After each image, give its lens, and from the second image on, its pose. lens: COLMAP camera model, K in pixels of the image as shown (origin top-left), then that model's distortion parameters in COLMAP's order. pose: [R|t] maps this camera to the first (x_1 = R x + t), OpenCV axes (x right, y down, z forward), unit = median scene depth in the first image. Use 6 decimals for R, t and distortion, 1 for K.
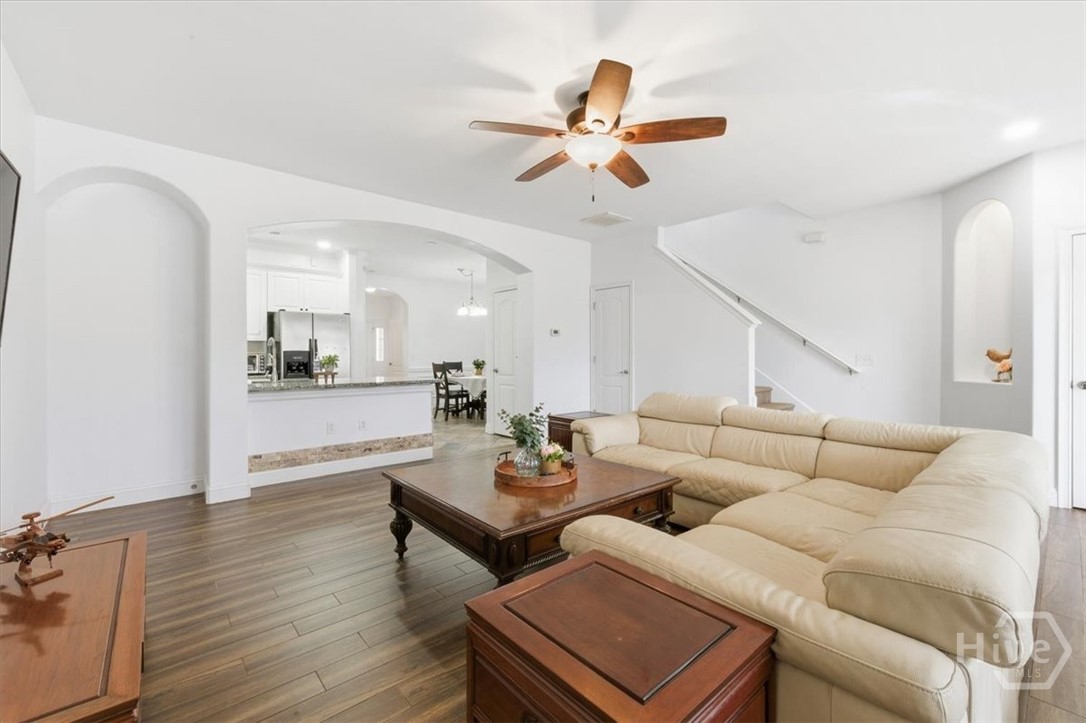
lens RADIAL K [[458.0, 0, 552.6], [0, 458.0, 356.9], [0, 0, 1]] dist [0.003137, -0.000007]
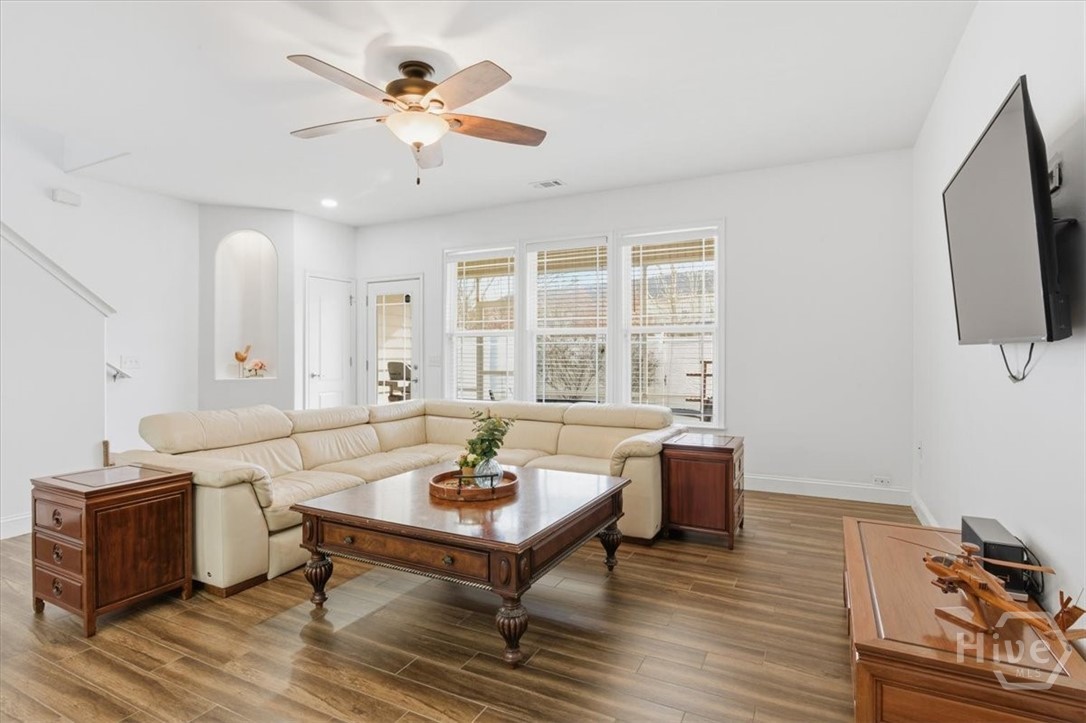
lens RADIAL K [[554.2, 0, 547.3], [0, 554.2, 360.4], [0, 0, 1]] dist [0.000290, -0.000022]
pose [[-0.362025, -0.008146, 0.932133, -0.757877], [0.002136, 0.999952, 0.009569, -0.006580], [-0.932166, 0.005455, -0.361990, 0.874458]]
